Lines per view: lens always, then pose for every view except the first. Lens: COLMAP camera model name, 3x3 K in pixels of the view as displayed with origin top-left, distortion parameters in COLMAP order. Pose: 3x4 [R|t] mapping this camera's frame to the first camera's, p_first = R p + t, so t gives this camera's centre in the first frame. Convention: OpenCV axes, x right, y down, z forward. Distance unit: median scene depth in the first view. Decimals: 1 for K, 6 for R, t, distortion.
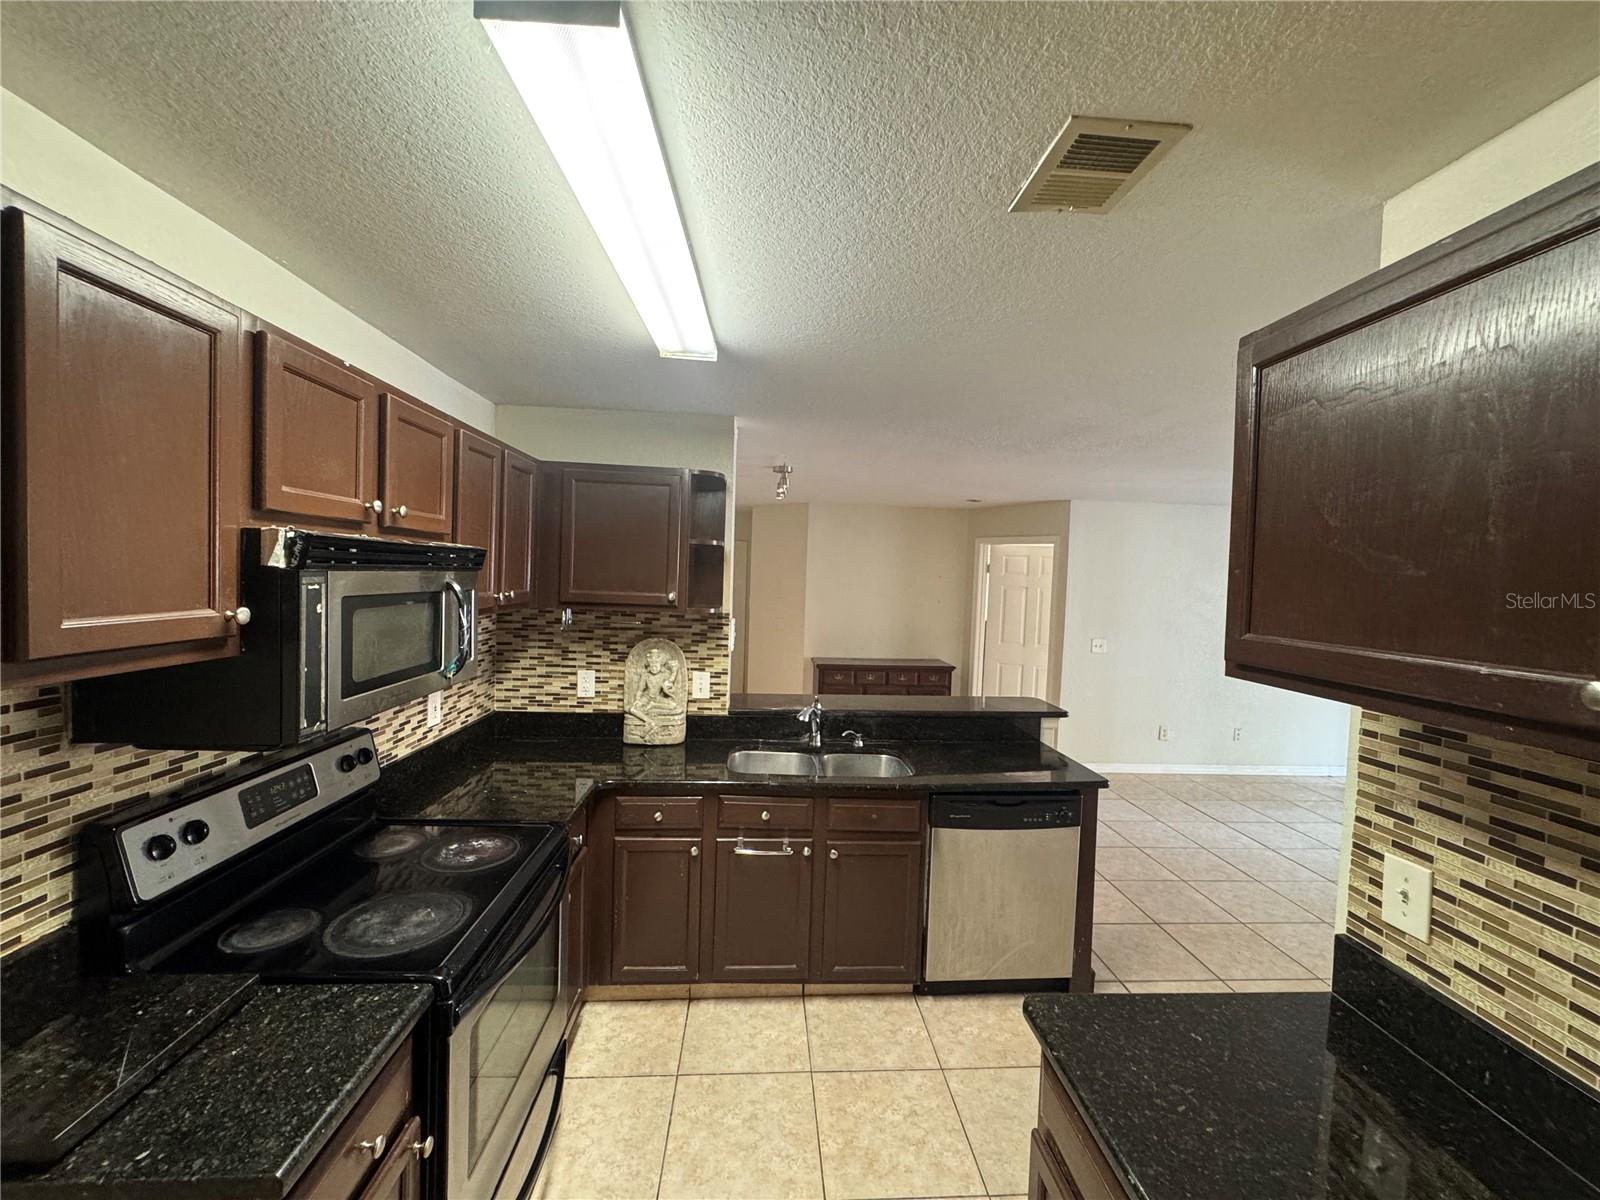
lens RADIAL K [[636.0, 0, 801.8], [0, 636.0, 596.2], [0, 0, 1]] dist [-0.001235, -0.000061]
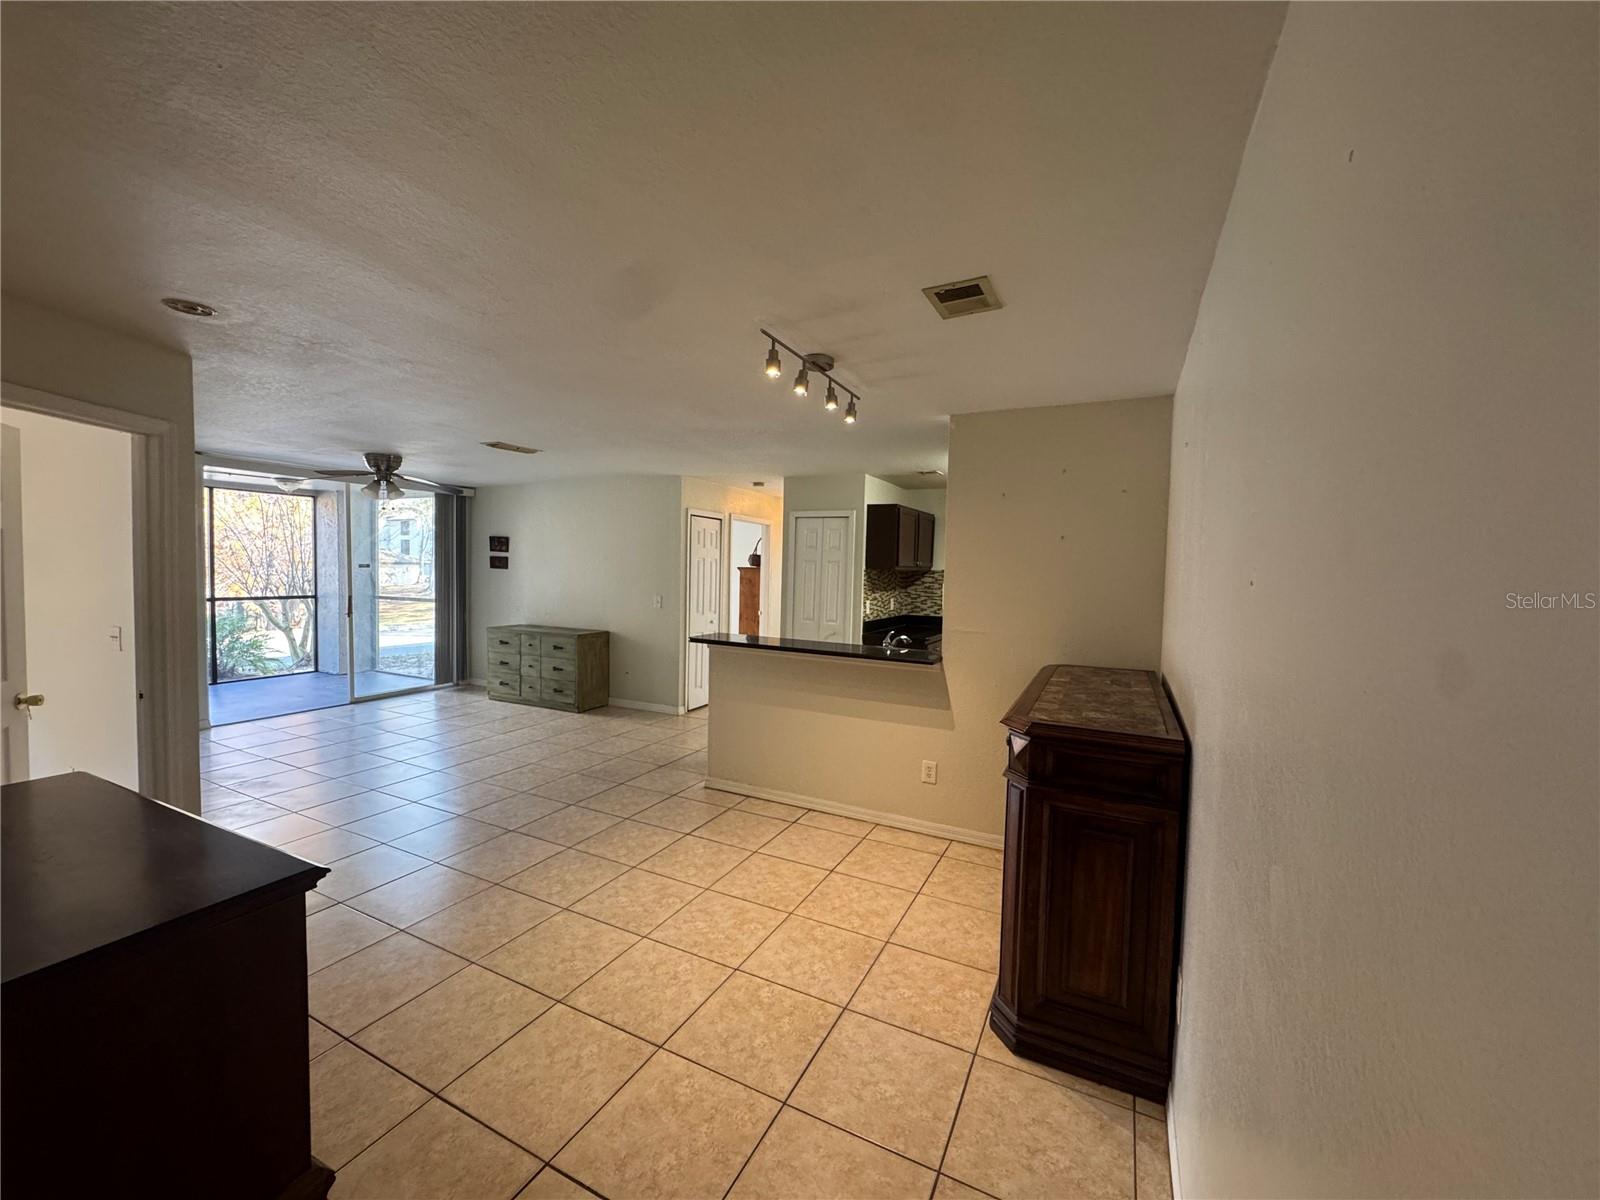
lens RADIAL K [[636.0, 0, 797.8], [0, 636.0, 601.8], [0, 0, 1]] dist [-0.001235, -0.000061]
pose [[-0.860848, -0.076120, 0.503136, -1.321563], [-0.030059, 0.994628, 0.099049, -0.105188], [-0.507973, 0.070143, -0.858512, 6.172080]]
